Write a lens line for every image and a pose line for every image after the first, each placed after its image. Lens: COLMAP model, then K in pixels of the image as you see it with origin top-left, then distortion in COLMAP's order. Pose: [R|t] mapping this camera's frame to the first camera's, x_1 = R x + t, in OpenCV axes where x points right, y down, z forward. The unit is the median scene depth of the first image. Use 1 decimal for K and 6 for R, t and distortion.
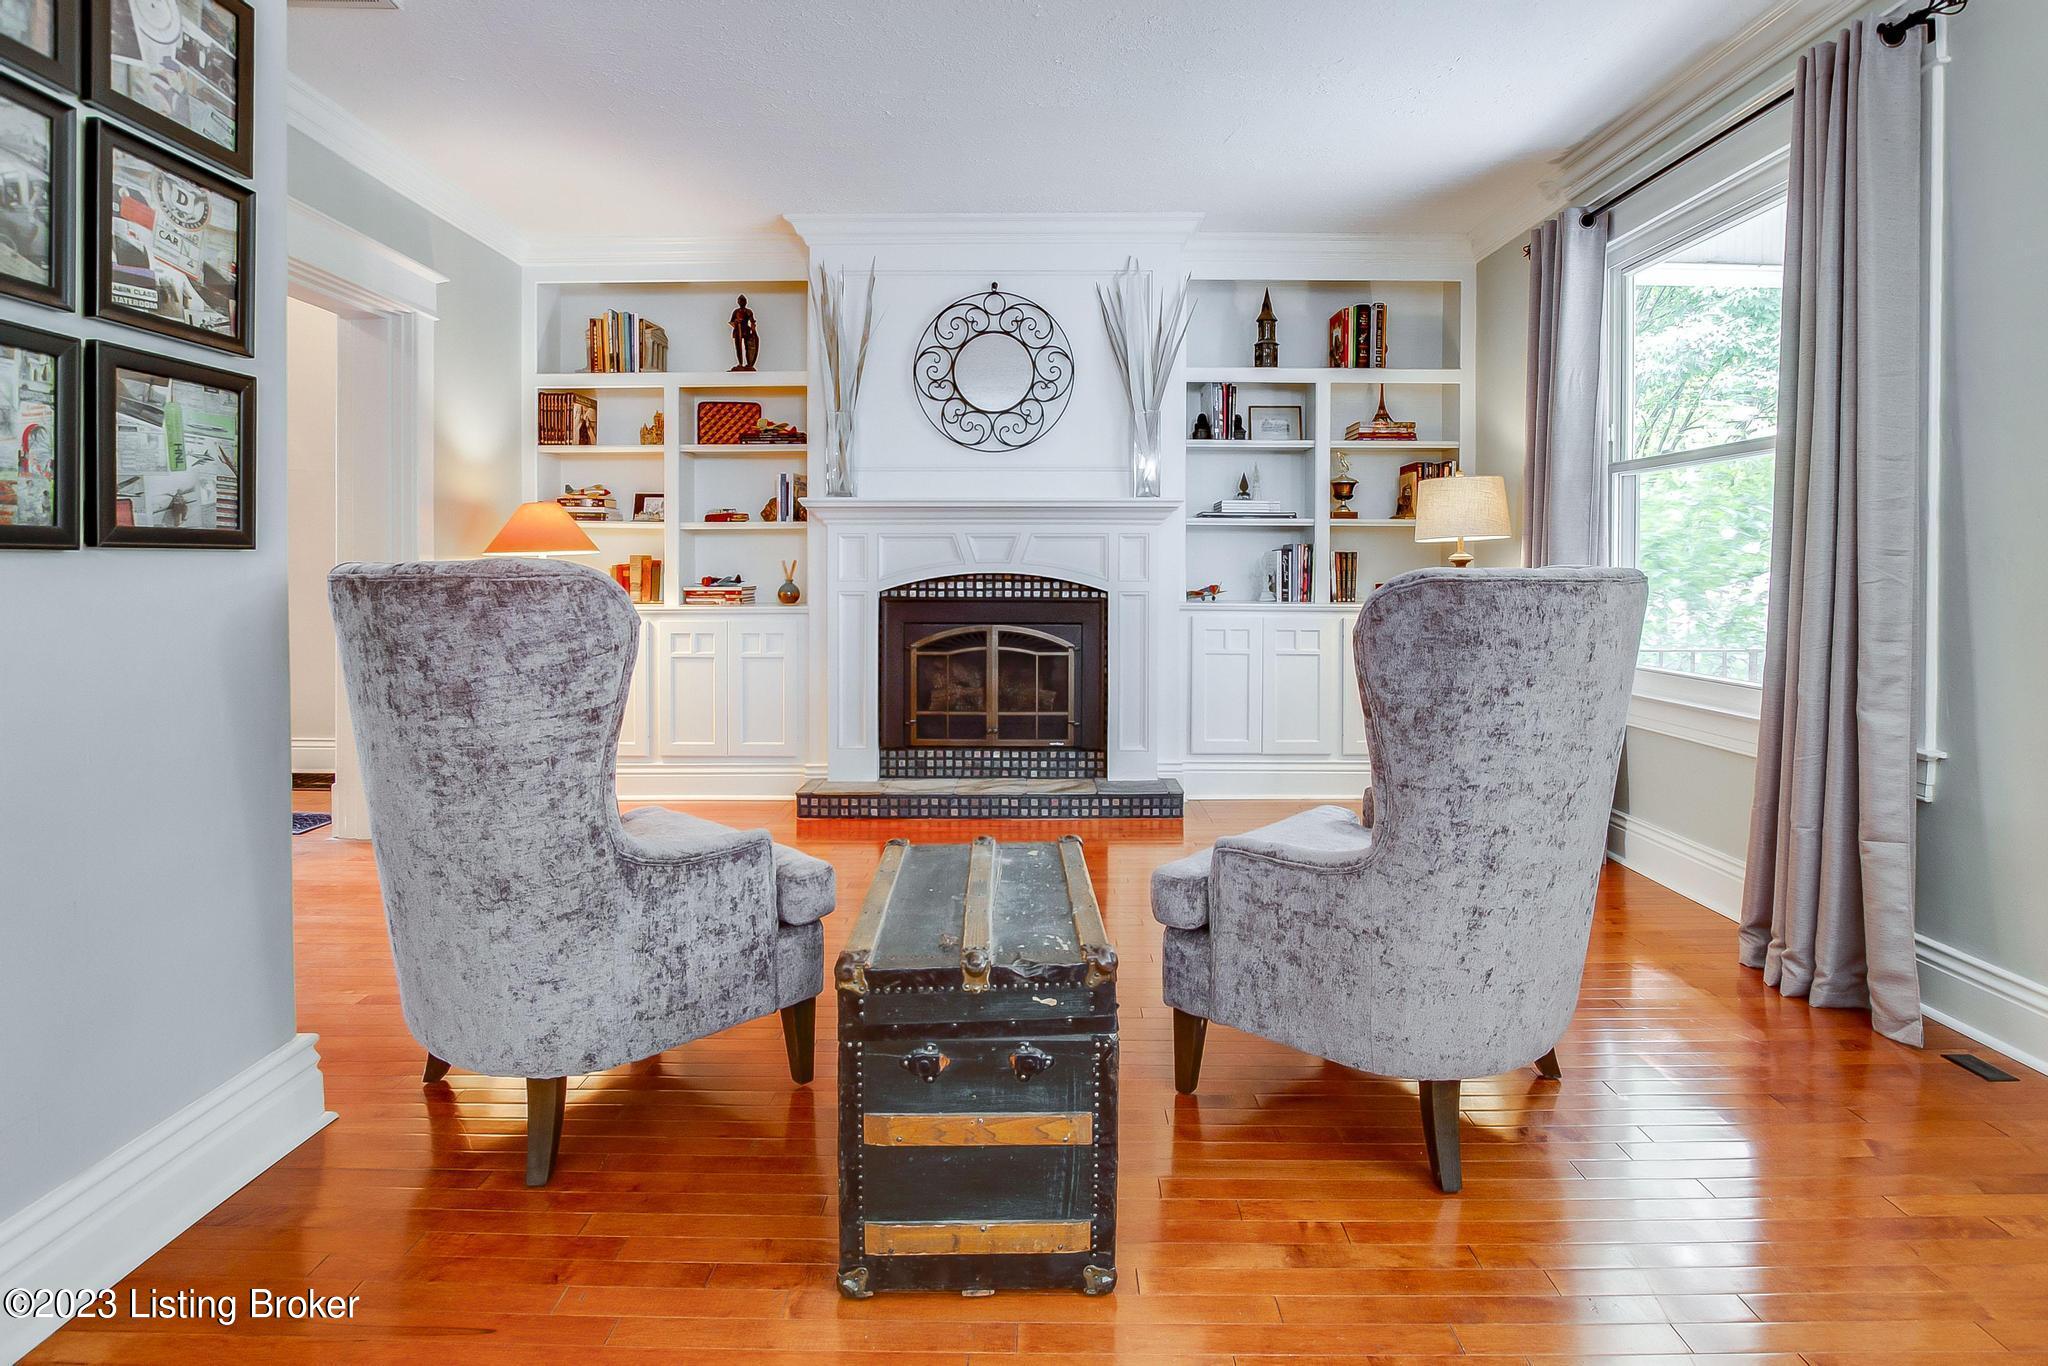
lens RADIAL K [[983.2, 0, 1029.3], [0, 983.2, 584.5], [0, 0, 1]] dist [-0.017656, 0.002603]
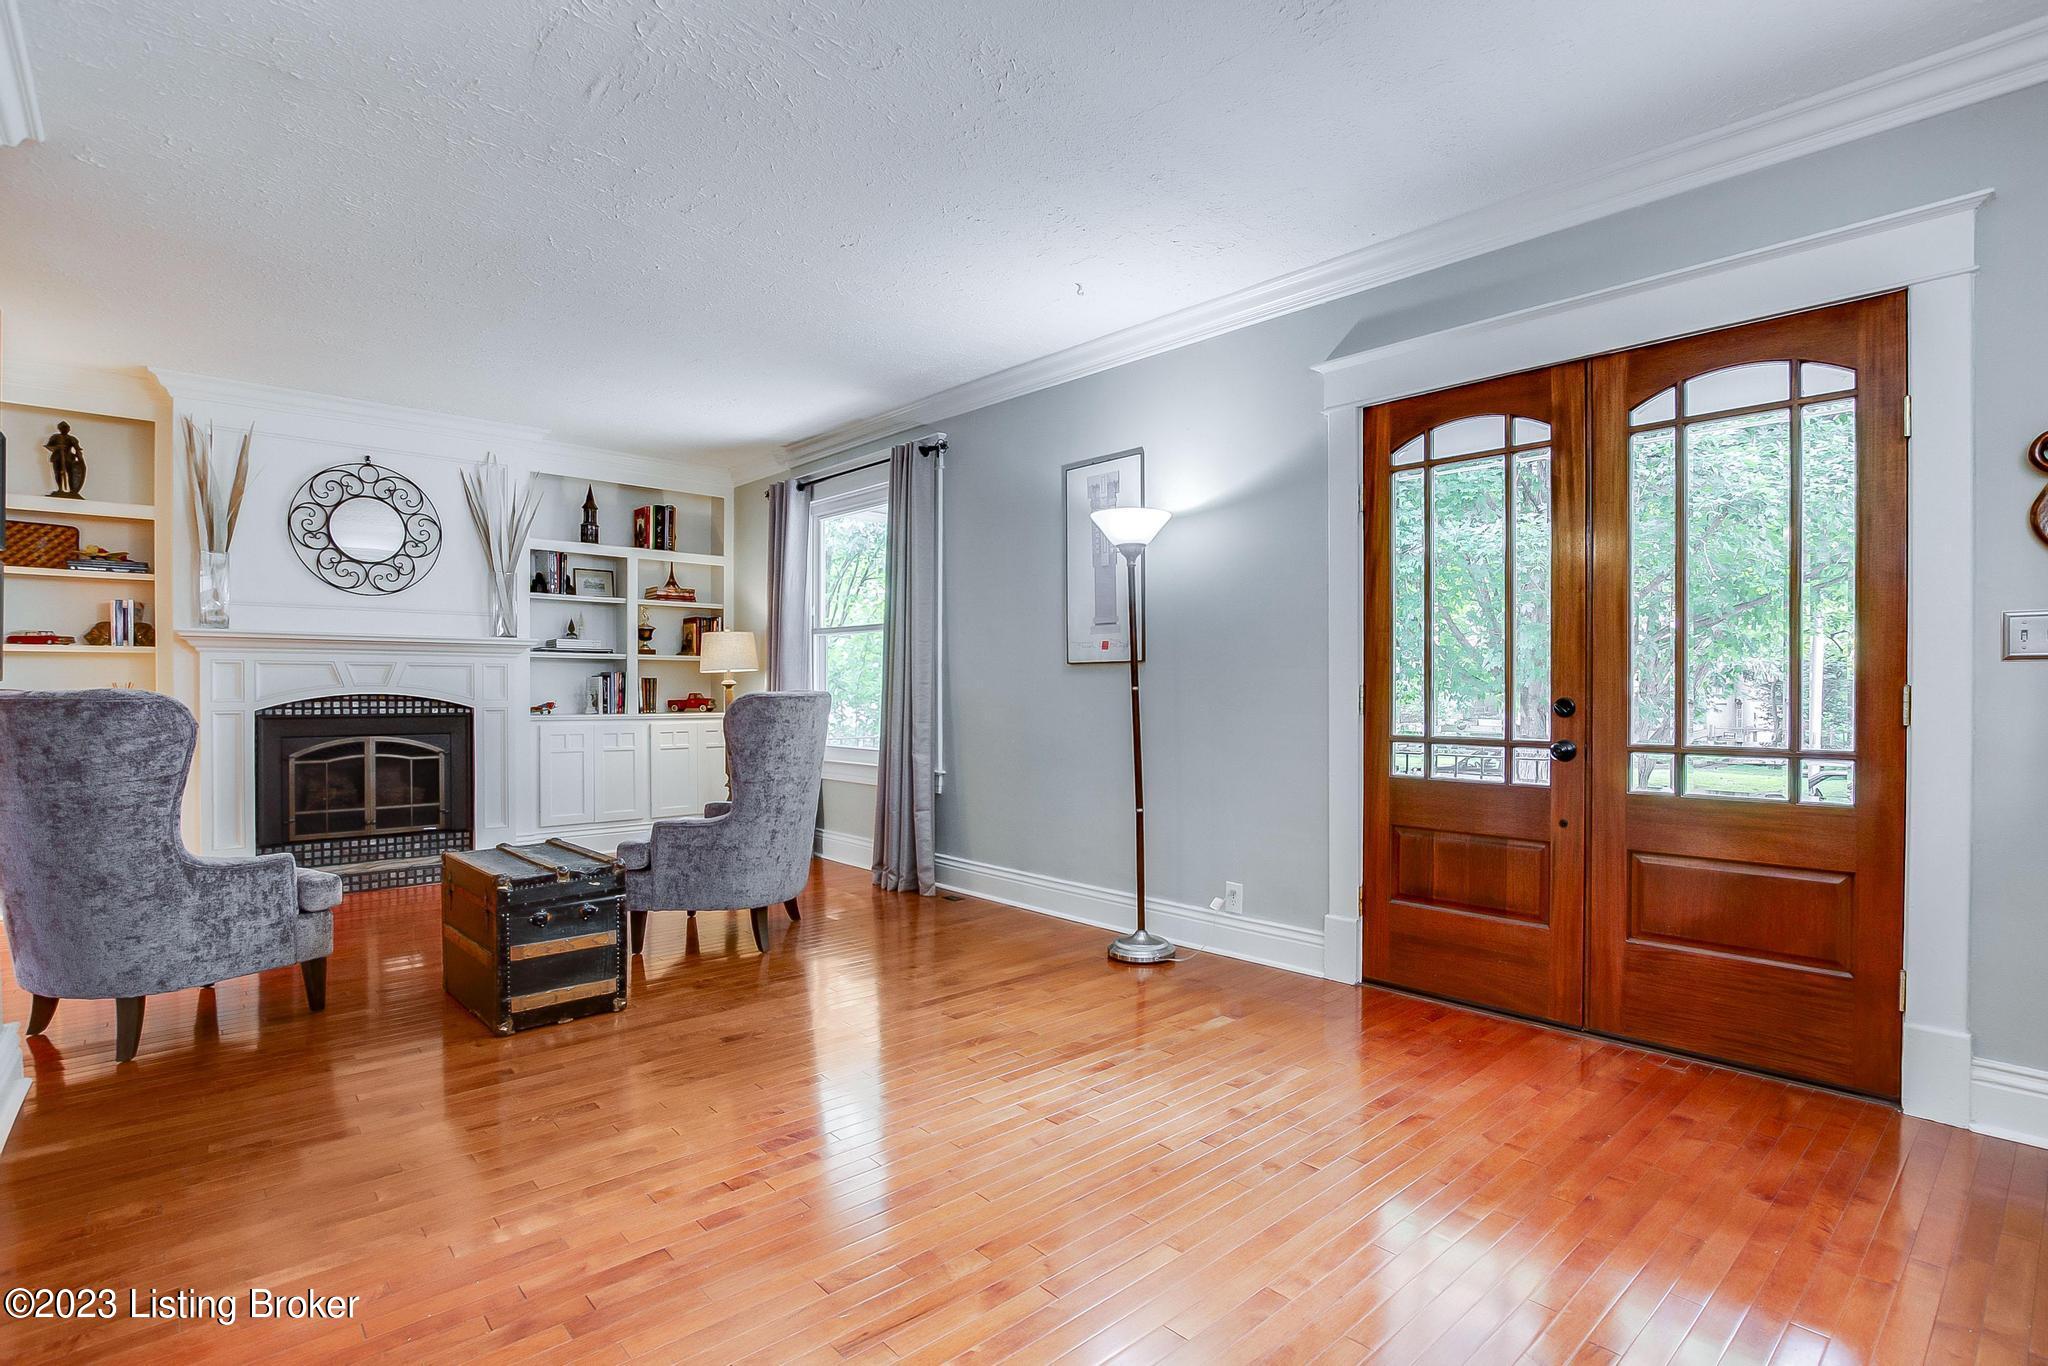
lens RADIAL K [[983.2, 0, 1019.4], [0, 983.2, 687.6], [0, 0, 1]] dist [-0.017656, 0.002603]
pose [[0.736083, -0.000458, 0.676891, -0.263544], [0.011517, 0.999863, -0.011848, 0.004035], [-0.676793, 0.016517, 0.735988, -0.442797]]
